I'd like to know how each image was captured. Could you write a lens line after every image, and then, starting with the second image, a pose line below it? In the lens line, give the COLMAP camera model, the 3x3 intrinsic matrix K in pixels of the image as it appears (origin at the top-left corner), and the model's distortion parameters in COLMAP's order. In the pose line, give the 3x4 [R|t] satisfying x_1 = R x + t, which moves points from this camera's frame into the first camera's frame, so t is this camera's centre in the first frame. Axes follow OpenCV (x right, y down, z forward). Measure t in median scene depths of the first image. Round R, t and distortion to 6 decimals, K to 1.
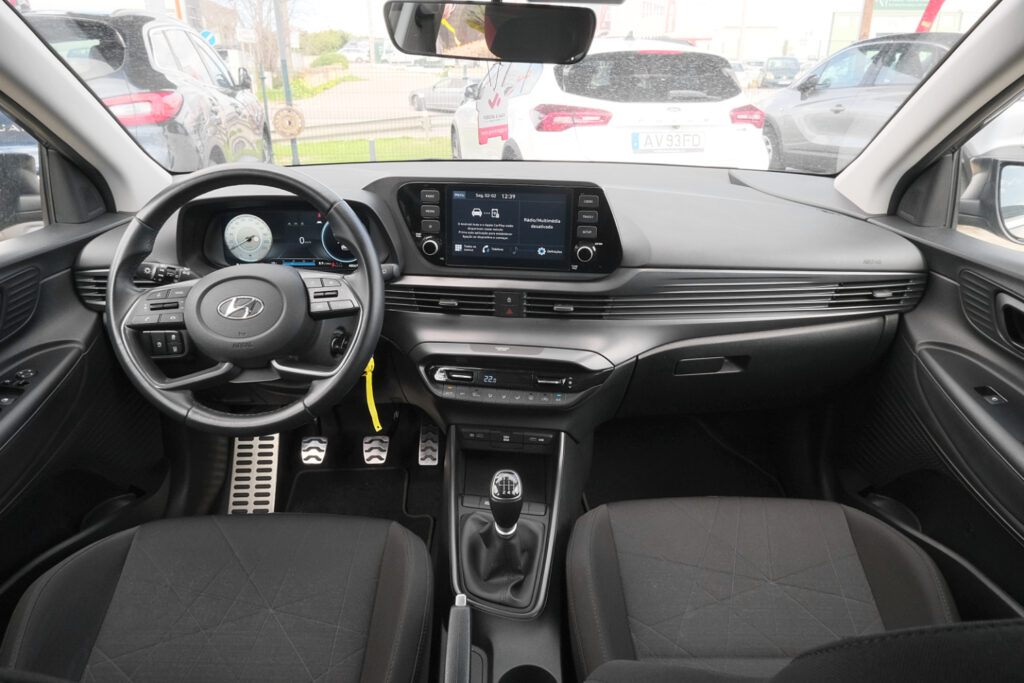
lens RADIAL K [[734.2, 0, 512.0], [0, 734.2, 341.5], [0, 0, 1]] dist [-0.000905, 0.003736]
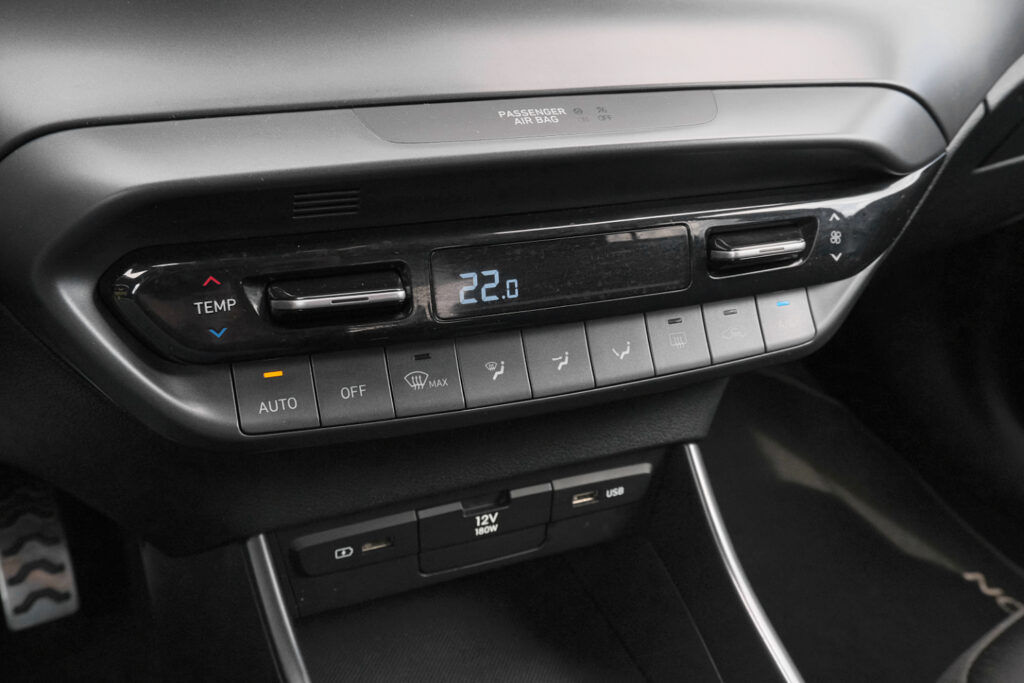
lens RADIAL K [[945.9, 0, 512.0], [0, 945.9, 341.5], [0, 0, 1]] dist [0.091689, 0.001630]
pose [[0.876630, -0.198069, 0.438508, -0.133924], [0.142803, 0.977381, 0.155991, 0.026922], [-0.459486, -0.074126, 0.885086, 0.767531]]
